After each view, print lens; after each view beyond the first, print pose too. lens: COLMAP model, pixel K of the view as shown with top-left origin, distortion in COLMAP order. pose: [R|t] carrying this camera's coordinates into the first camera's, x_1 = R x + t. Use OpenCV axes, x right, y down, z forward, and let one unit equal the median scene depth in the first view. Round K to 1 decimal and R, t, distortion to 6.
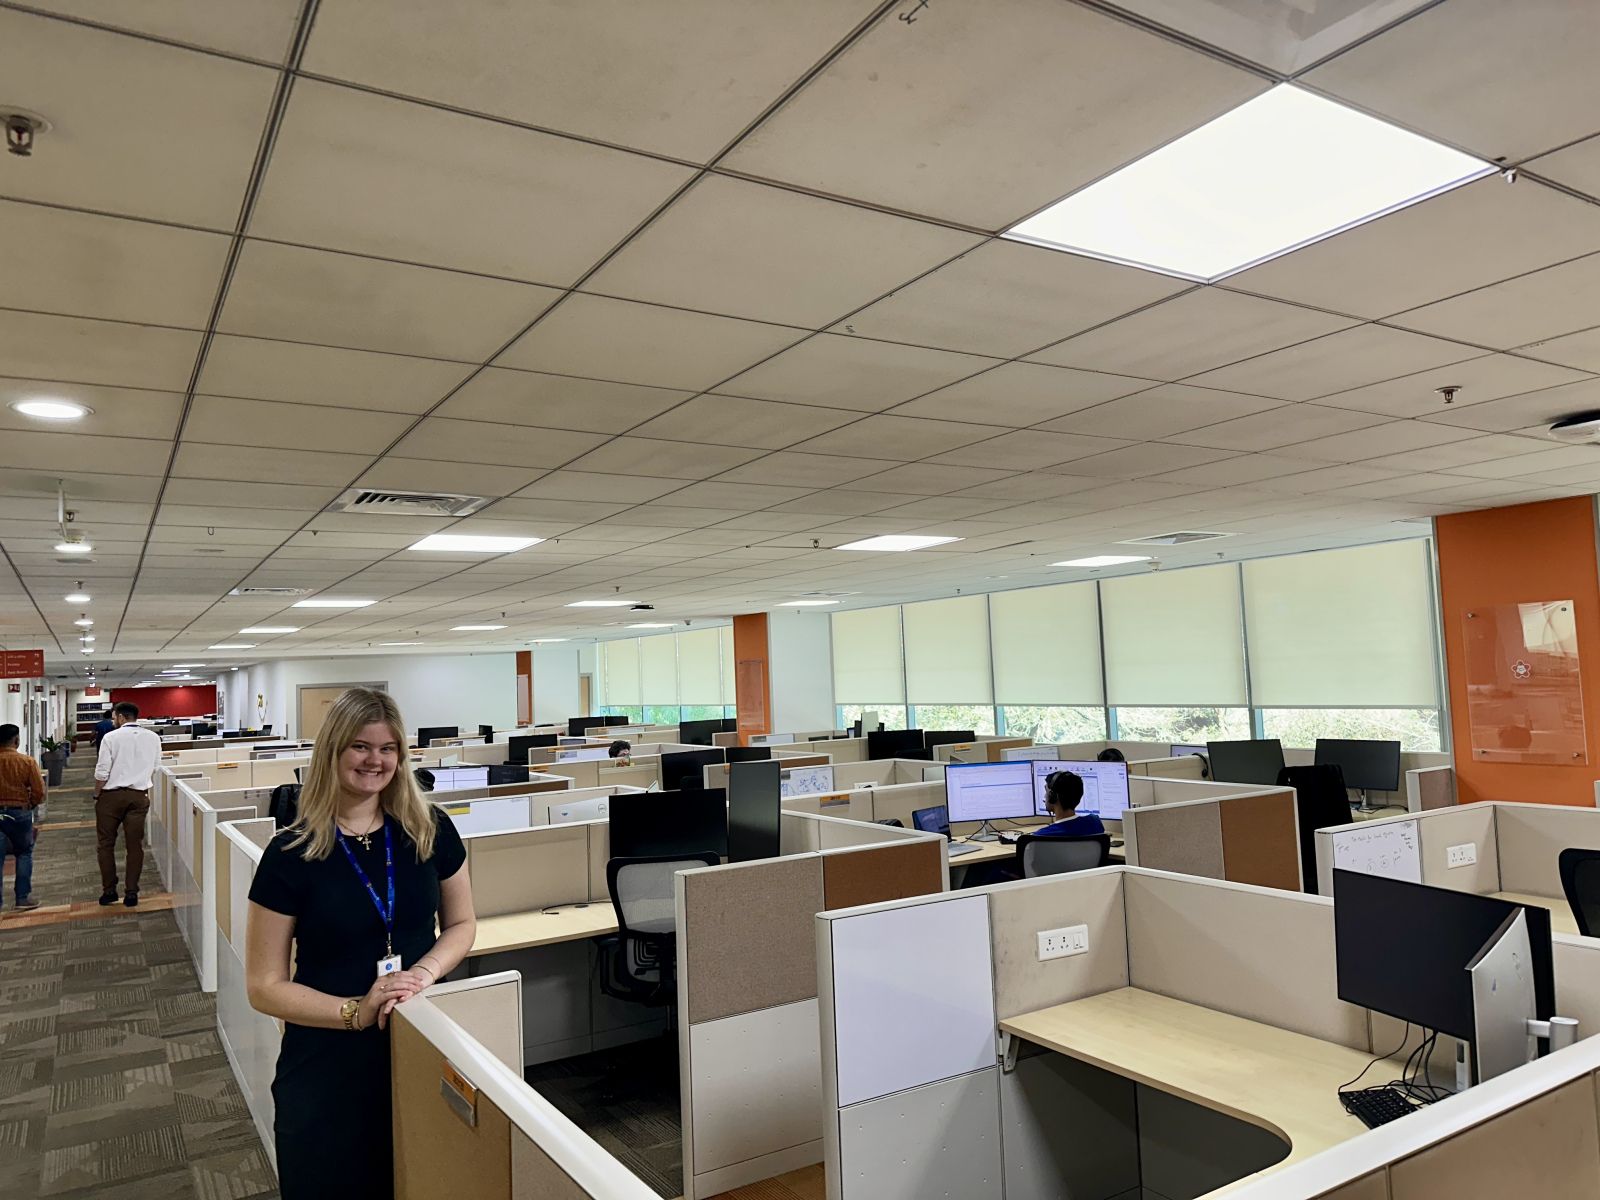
lens RADIAL K [[1128.9, 0, 800.0], [0, 1128.9, 600.0], [0, 0, 1]] dist [0.067644, -0.115013]
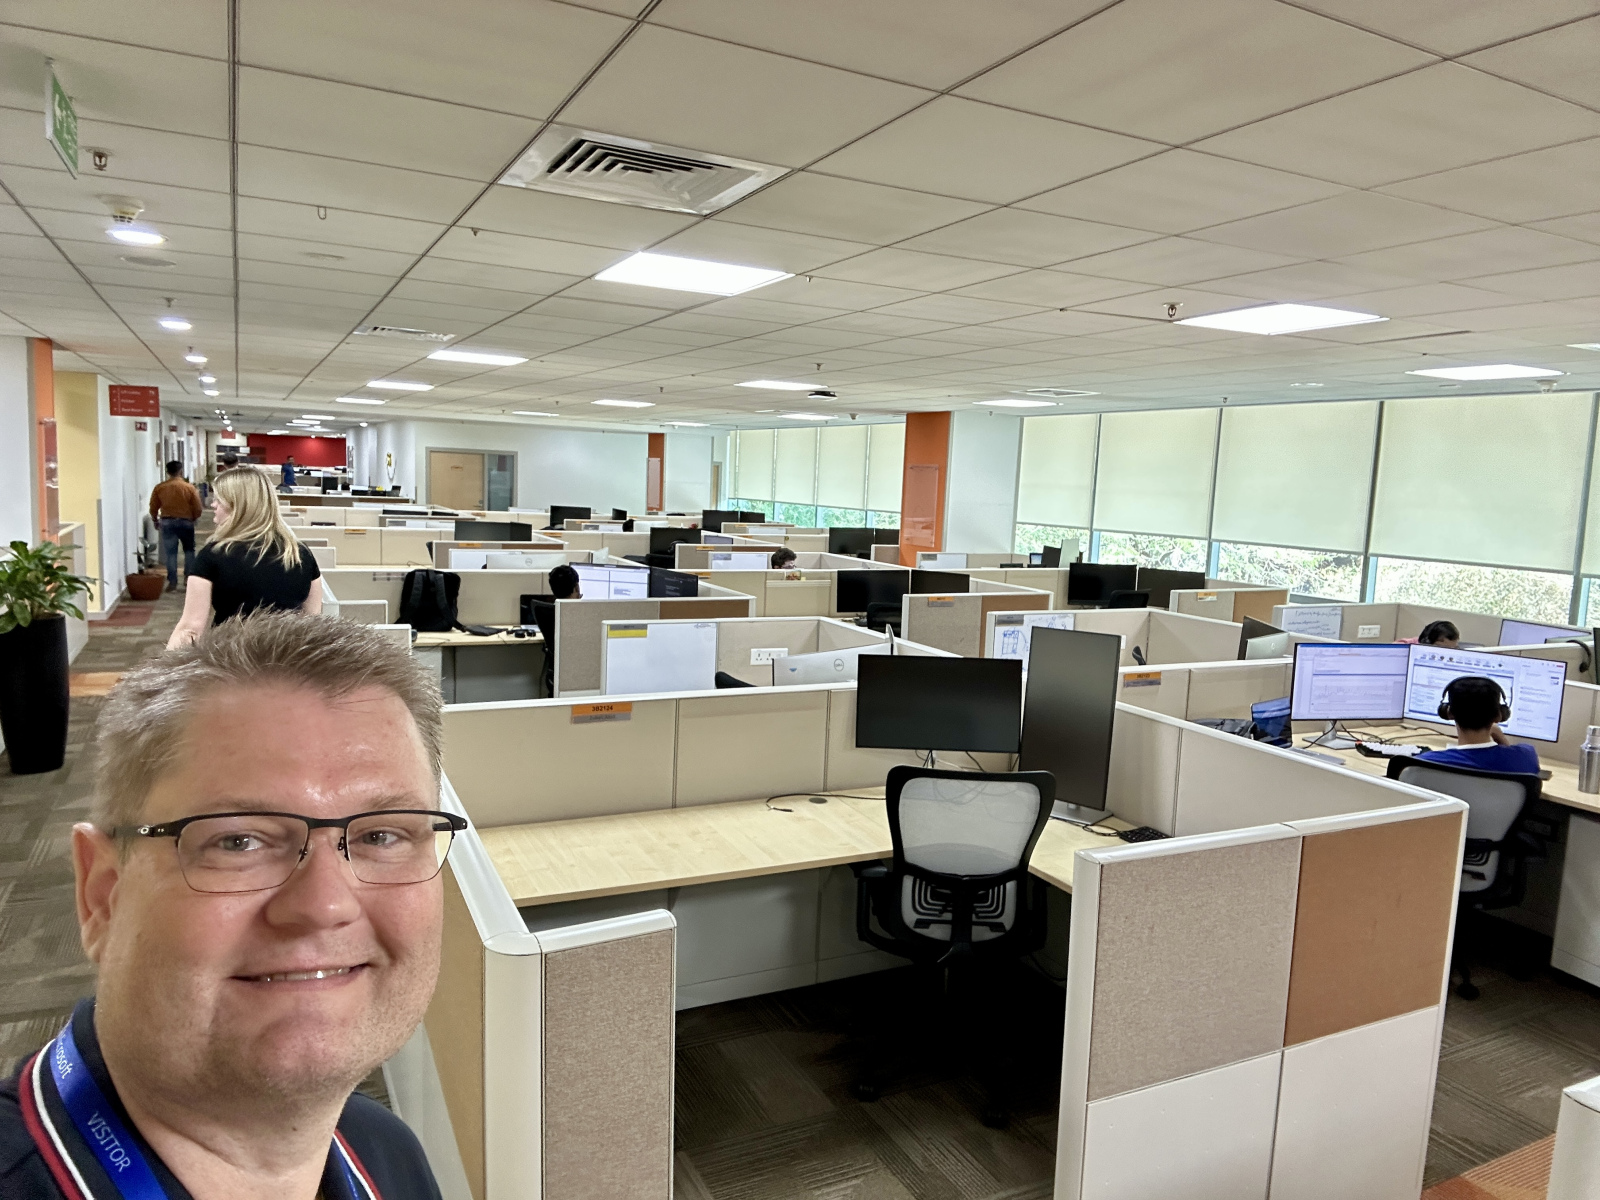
lens RADIAL K [[1124.0, 0, 796.8], [0, 1124.0, 623.9], [0, 0, 1]] dist [0.090069, -0.128718]
pose [[0.991549, 0.096464, -0.086744, -0.053714], [-0.077433, 0.976554, 0.200864, 0.005229], [0.104086, -0.192450, 0.975771, 0.110284]]
